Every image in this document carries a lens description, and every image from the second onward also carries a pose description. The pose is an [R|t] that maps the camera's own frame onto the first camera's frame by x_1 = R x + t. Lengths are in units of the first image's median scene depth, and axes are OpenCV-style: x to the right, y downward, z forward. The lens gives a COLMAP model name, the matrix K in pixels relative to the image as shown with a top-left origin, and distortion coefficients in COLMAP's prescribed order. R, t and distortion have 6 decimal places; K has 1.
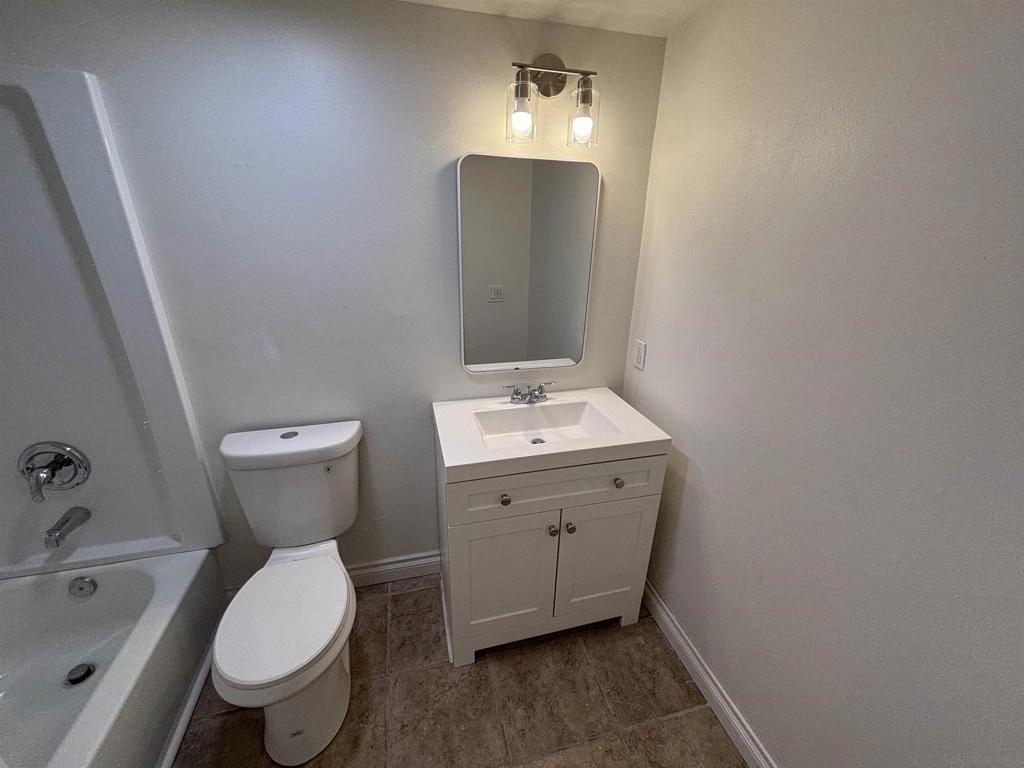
lens RADIAL K [[411.5, 0, 514.0], [0, 411.5, 385.2], [0, 0, 1]] dist [0.000443, 0.000419]
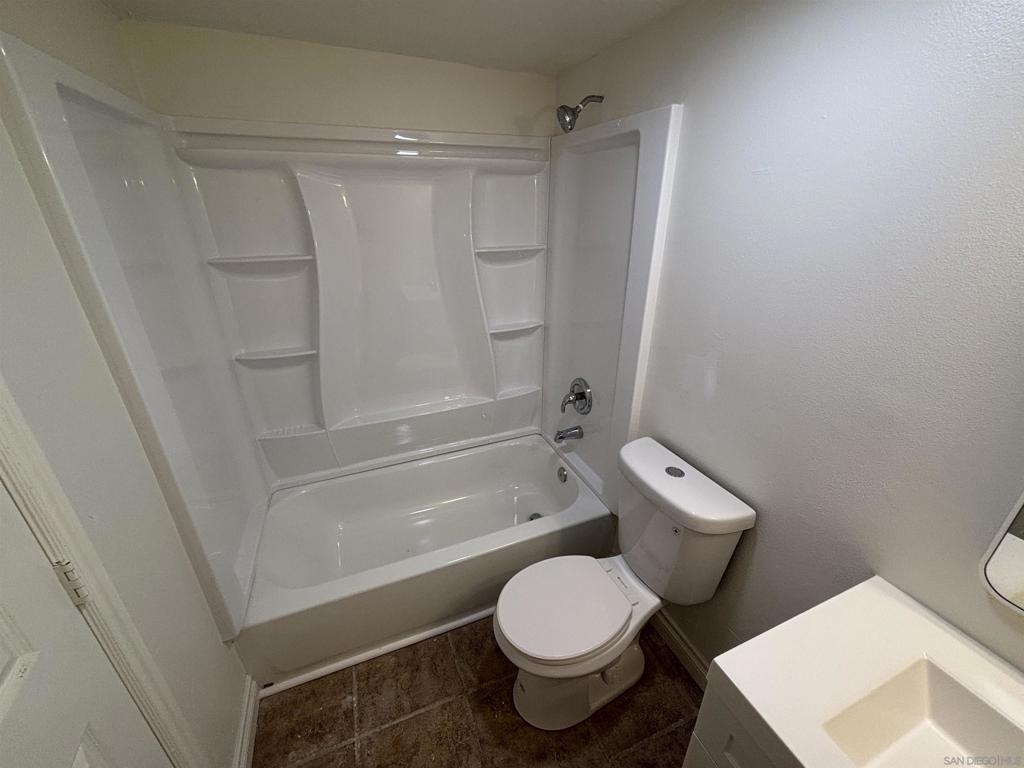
lens RADIAL K [[411.9, 0, 512.0], [0, 411.9, 384.0], [0, 0, 1]] dist [-0.002872, -0.000453]
pose [[0.134667, 0.382983, -0.913887, 0.156557], [-0.366490, 0.876137, 0.313158, -0.194884], [0.920624, 0.292759, 0.258347, 0.365230]]
